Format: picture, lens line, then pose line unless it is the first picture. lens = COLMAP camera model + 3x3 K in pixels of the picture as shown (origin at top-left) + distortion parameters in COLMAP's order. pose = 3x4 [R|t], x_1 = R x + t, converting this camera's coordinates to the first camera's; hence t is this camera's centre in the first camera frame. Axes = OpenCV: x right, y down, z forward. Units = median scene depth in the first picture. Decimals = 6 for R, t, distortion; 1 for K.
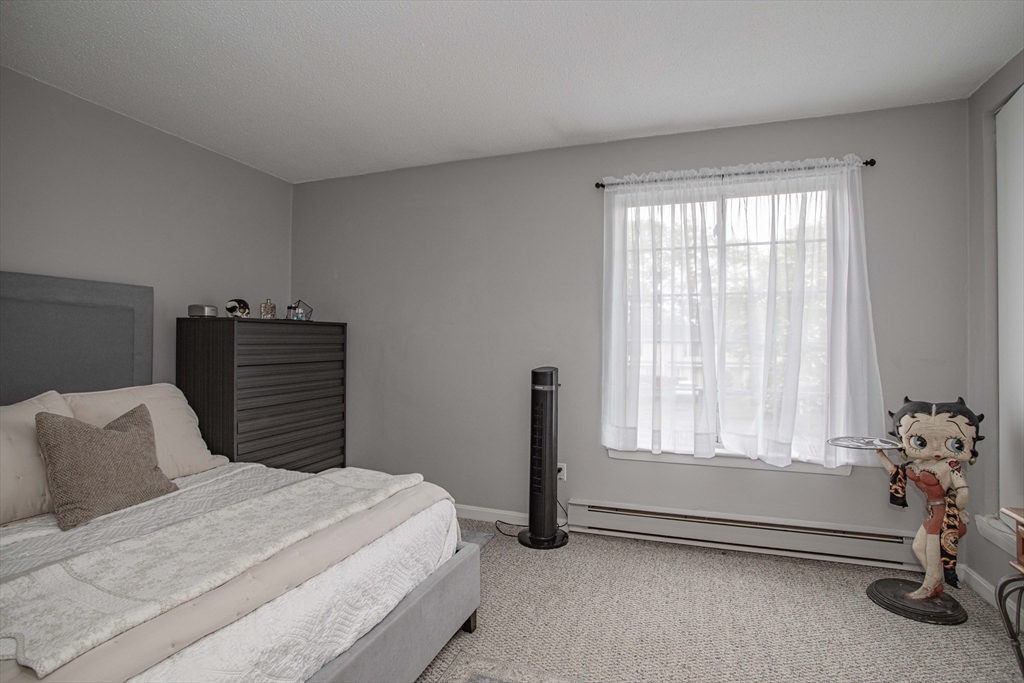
lens RADIAL K [[503.8, 0, 510.6], [0, 503.8, 340.9], [0, 0, 1]] dist [-0.075729, 0.032098]
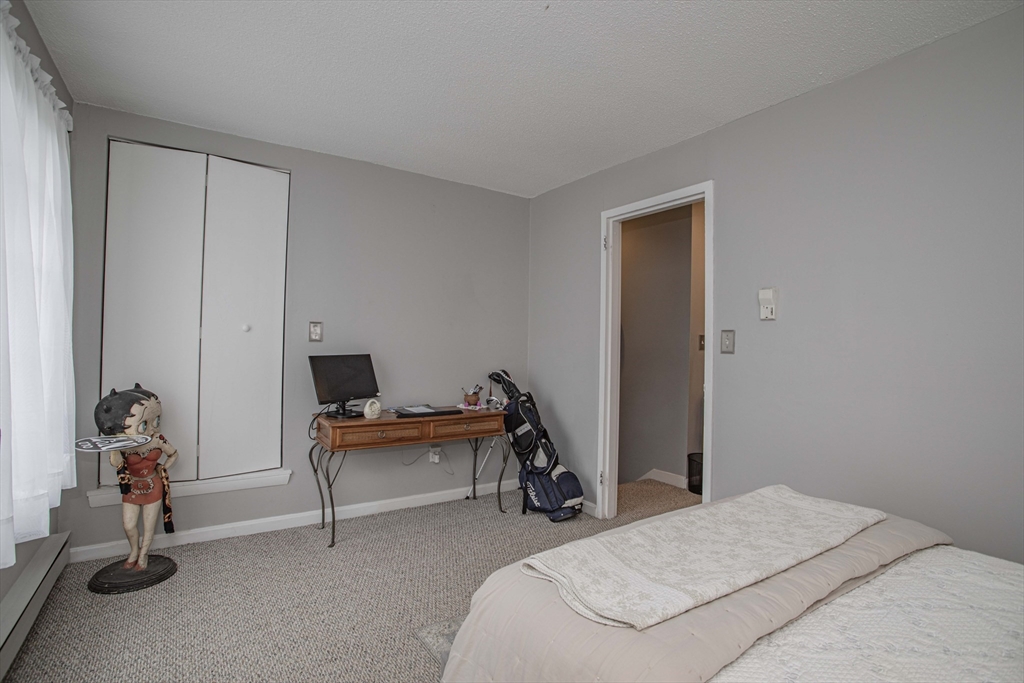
lens RADIAL K [[503.8, 0, 510.6], [0, 503.8, 340.9], [0, 0, 1]] dist [-0.075729, 0.032098]
pose [[-0.819027, -0.014753, 0.573565, -0.481461], [-0.026667, 0.999568, -0.012368, 0.004380], [-0.573135, -0.025425, -0.819067, 1.428301]]
